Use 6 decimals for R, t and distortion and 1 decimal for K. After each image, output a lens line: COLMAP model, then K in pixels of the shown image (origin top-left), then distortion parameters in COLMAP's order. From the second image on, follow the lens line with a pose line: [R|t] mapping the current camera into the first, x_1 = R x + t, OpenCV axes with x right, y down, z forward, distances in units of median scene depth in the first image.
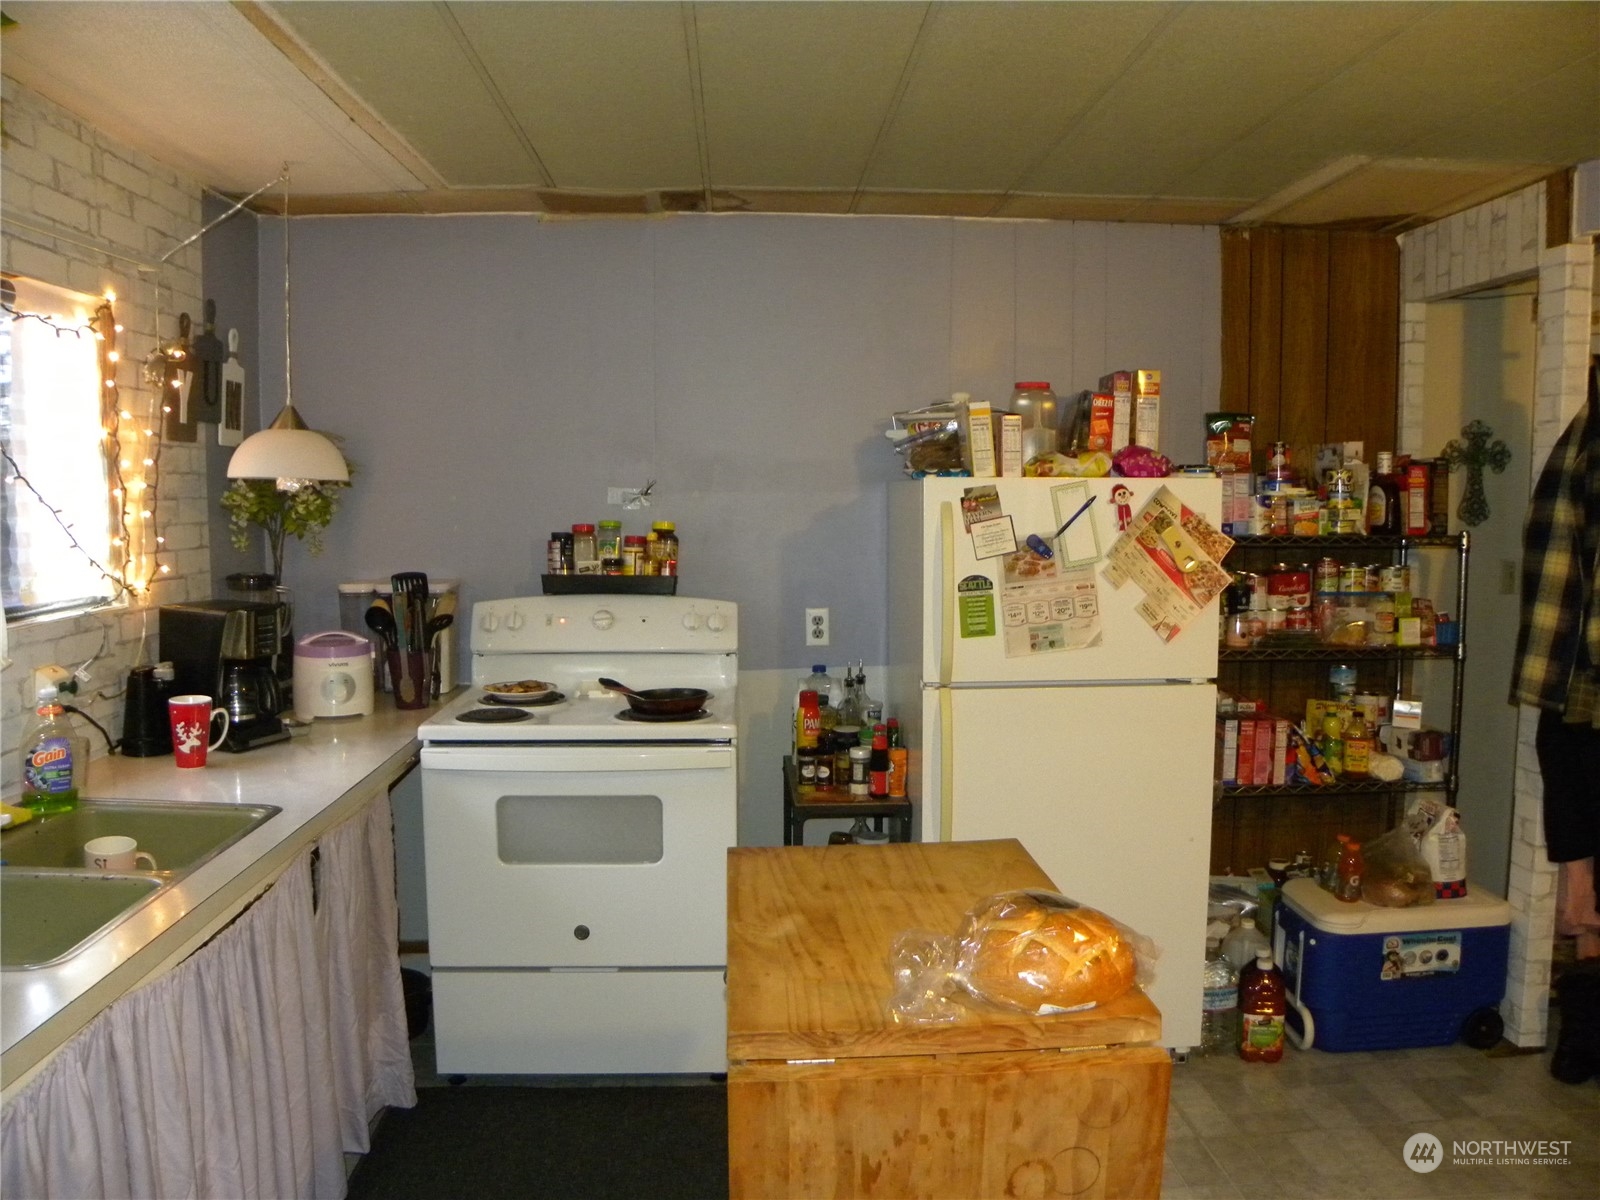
lens RADIAL K [[1201.8, 0, 811.5], [0, 1201.8, 603.4], [0, 0, 1]] dist [-0.157171, 0.095070]
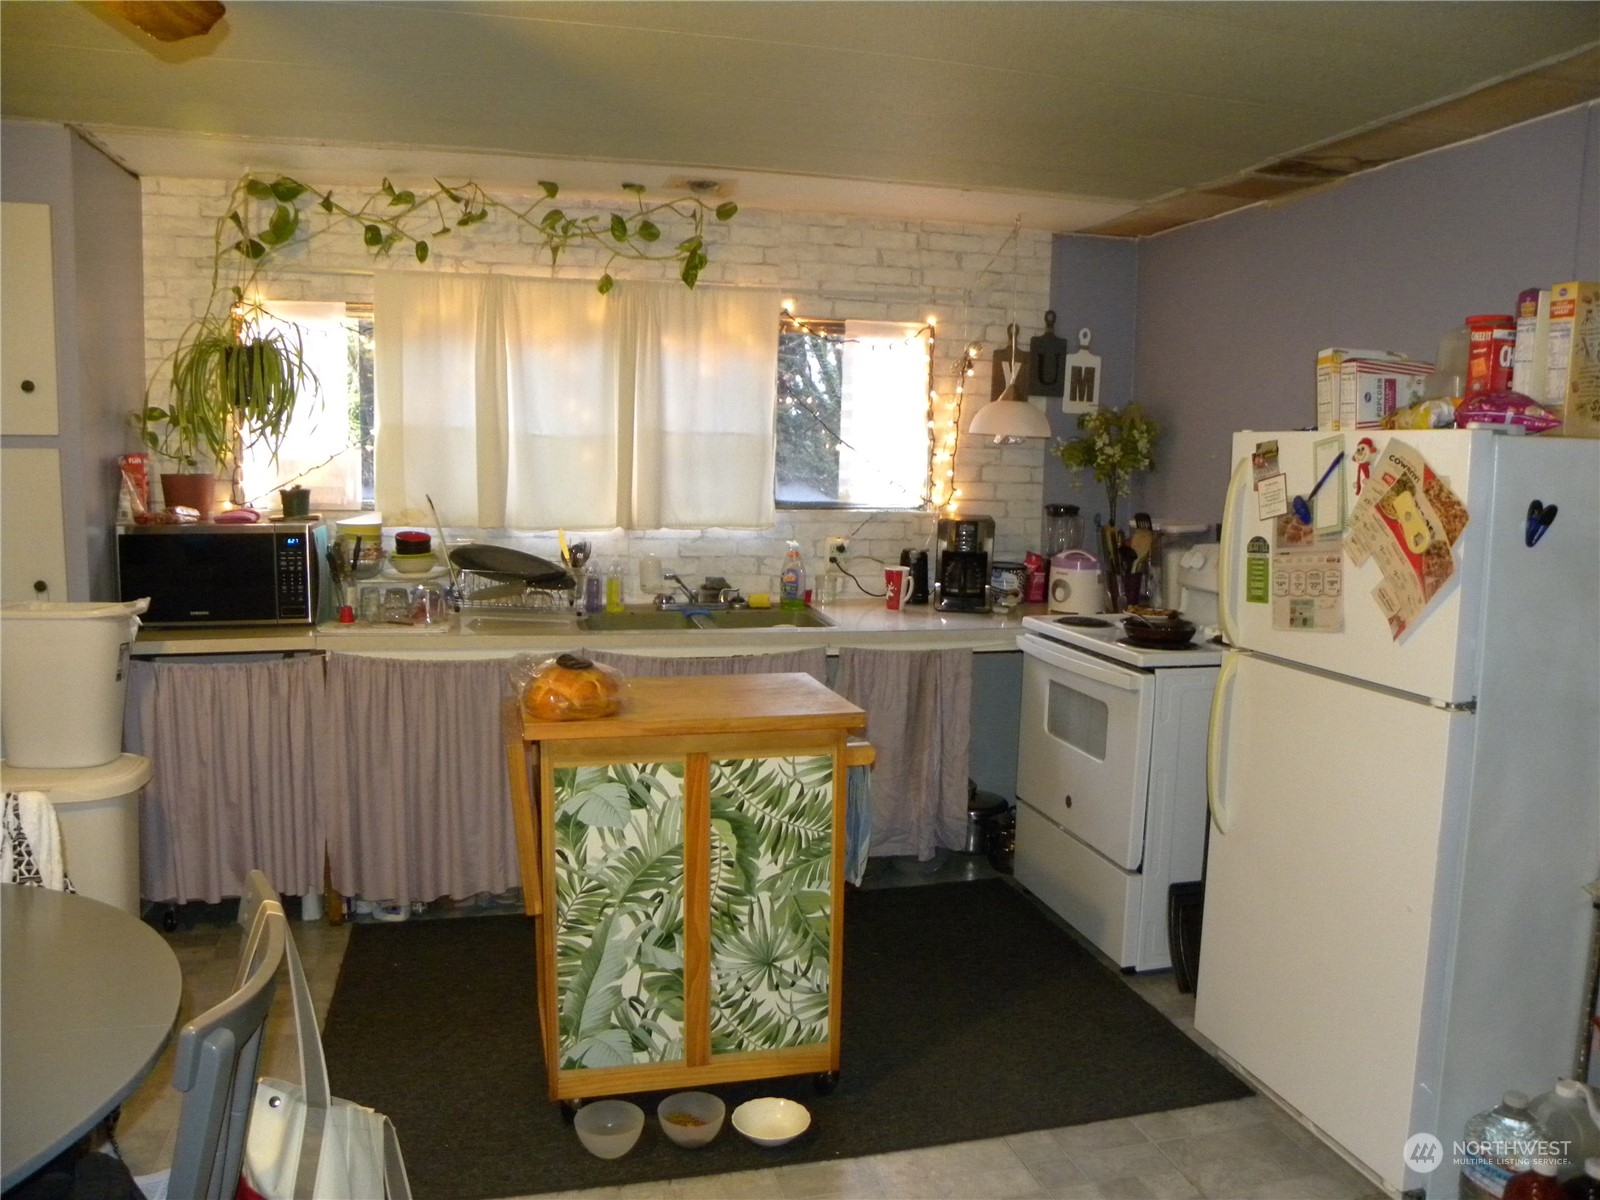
lens RADIAL K [[1201.8, 0, 811.5], [0, 1201.8, 603.4], [0, 0, 1]] dist [-0.157171, 0.095070]
pose [[0.198689, 0.127153, -0.971779, 0.965506], [-0.114893, 0.987733, 0.105750, -0.028710], [0.973305, 0.090640, 0.210860, 0.467855]]
